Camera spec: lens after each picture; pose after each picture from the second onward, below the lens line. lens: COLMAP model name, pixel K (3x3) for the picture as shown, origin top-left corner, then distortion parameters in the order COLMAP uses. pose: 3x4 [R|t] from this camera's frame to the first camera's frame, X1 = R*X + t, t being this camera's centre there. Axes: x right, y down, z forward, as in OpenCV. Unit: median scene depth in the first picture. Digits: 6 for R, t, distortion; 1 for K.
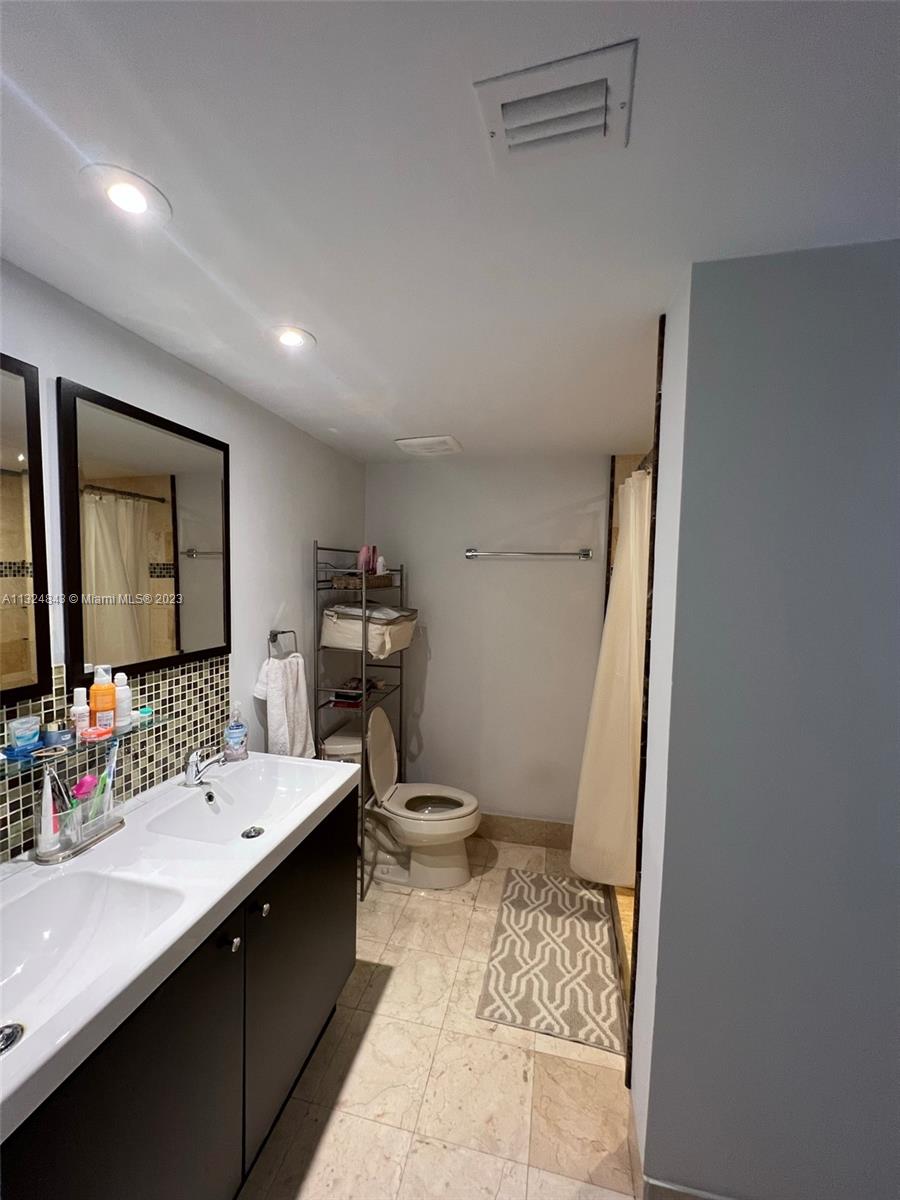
lens RADIAL K [[479.4, 0, 449.8], [0, 479.4, 603.8], [0, 0, 1]] dist [-0.002629, 0.000937]
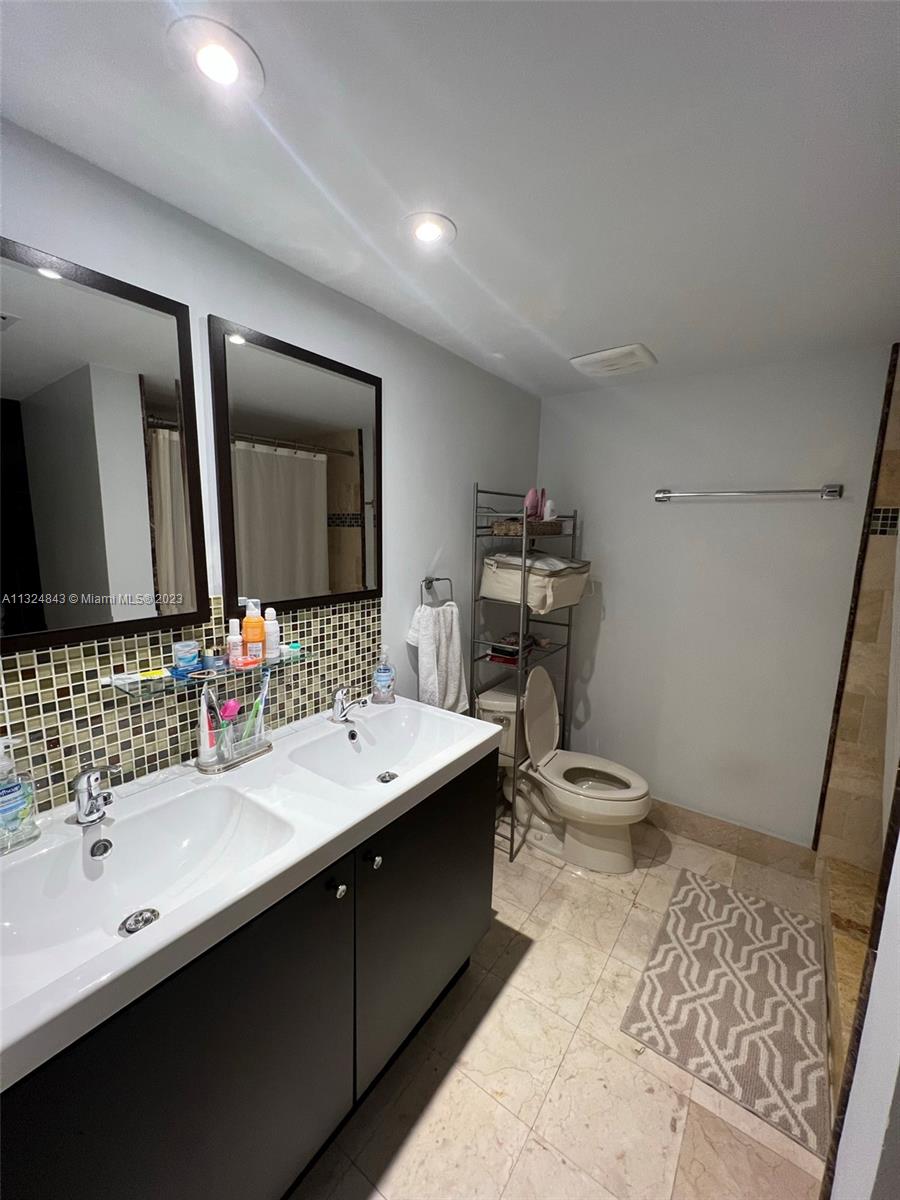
lens RADIAL K [[479.4, 0, 449.8], [0, 479.4, 604.1], [0, 0, 1]] dist [-0.002629, 0.000937]
pose [[0.921901, 0.060049, -0.382743, 0.059559], [-0.025188, 0.995115, 0.095455, 0.020630], [0.386606, -0.078360, 0.918910, 0.150810]]
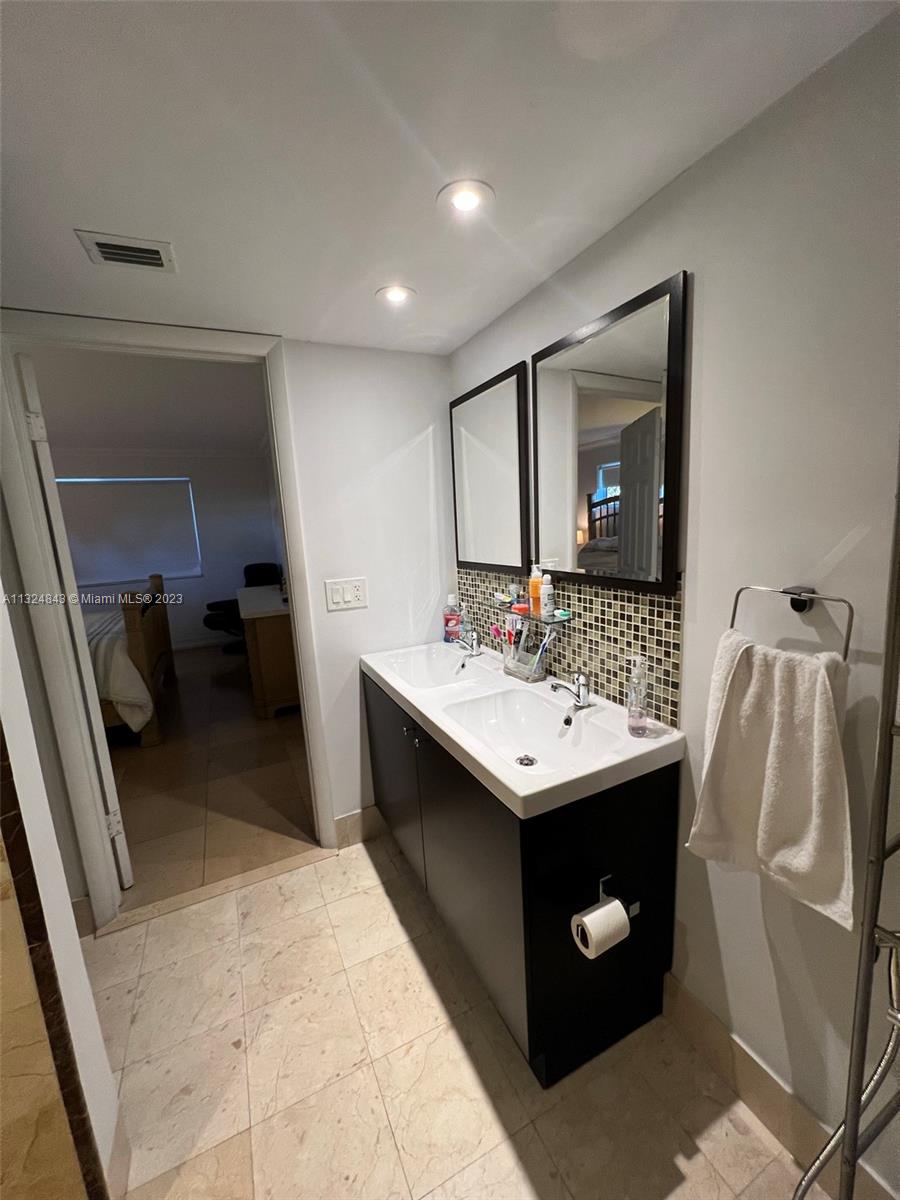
lens RADIAL K [[479.4, 0, 452.0], [0, 479.4, 602.4], [0, 0, 1]] dist [-0.002629, 0.000937]
pose [[-0.778131, 0.132518, -0.613964, 0.238024], [0.007068, 0.979276, 0.202409, -0.033797], [0.628063, 0.153161, -0.762941, 1.452344]]
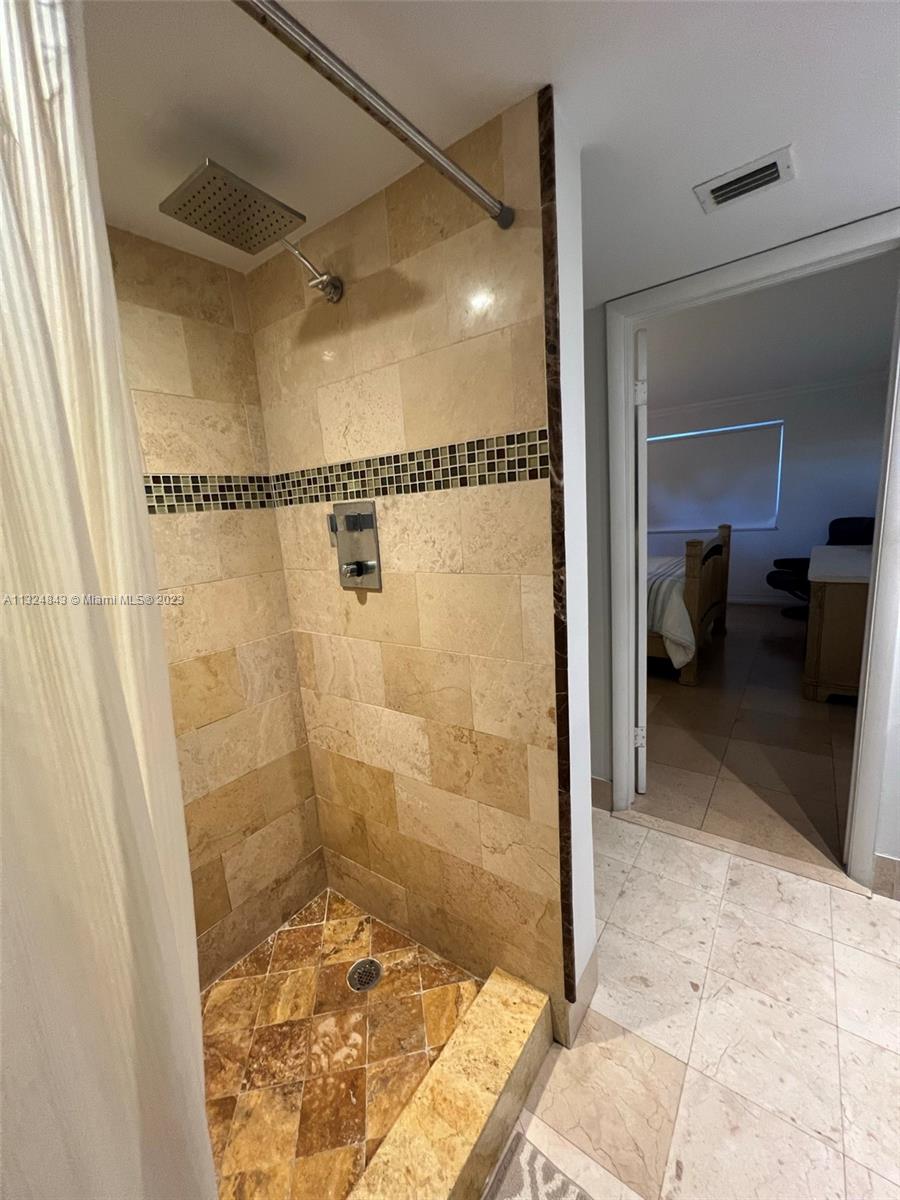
lens RADIAL K [[479.4, 0, 445.6], [0, 479.4, 603.5], [0, 0, 1]] dist [-0.002629, 0.000937]
pose [[-0.915011, -0.022295, 0.402814, 0.195069], [0.085348, 0.965175, 0.247292, -0.027286], [-0.394299, 0.260654, -0.881242, 1.453117]]
